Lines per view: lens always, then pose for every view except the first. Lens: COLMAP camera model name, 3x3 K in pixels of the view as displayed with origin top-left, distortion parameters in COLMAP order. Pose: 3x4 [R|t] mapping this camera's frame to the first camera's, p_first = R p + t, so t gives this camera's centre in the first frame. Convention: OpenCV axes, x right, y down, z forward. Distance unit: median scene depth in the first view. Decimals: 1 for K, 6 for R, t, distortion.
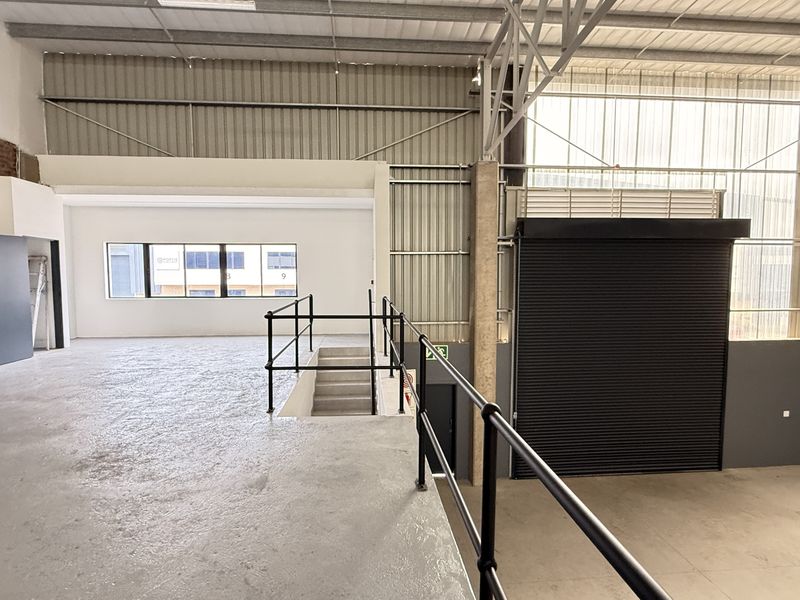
lens RADIAL K [[427.1, 0, 400.8], [0, 427.1, 299.2], [0, 0, 1]] dist [0.005720, 0.001316]
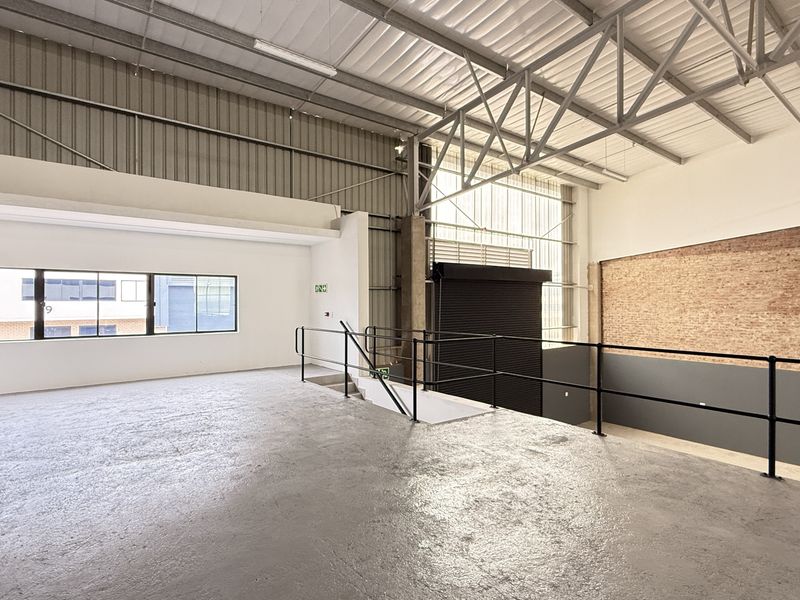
lens RADIAL K [[427.1, 0, 396.8], [0, 427.1, 298.1], [0, 0, 1]] dist [0.005720, 0.001316]
pose [[0.842955, 0.004531, 0.537965, -0.478148], [0.035112, 0.997369, -0.063418, -0.005361], [-0.536838, 0.072347, 0.840578, -0.002732]]
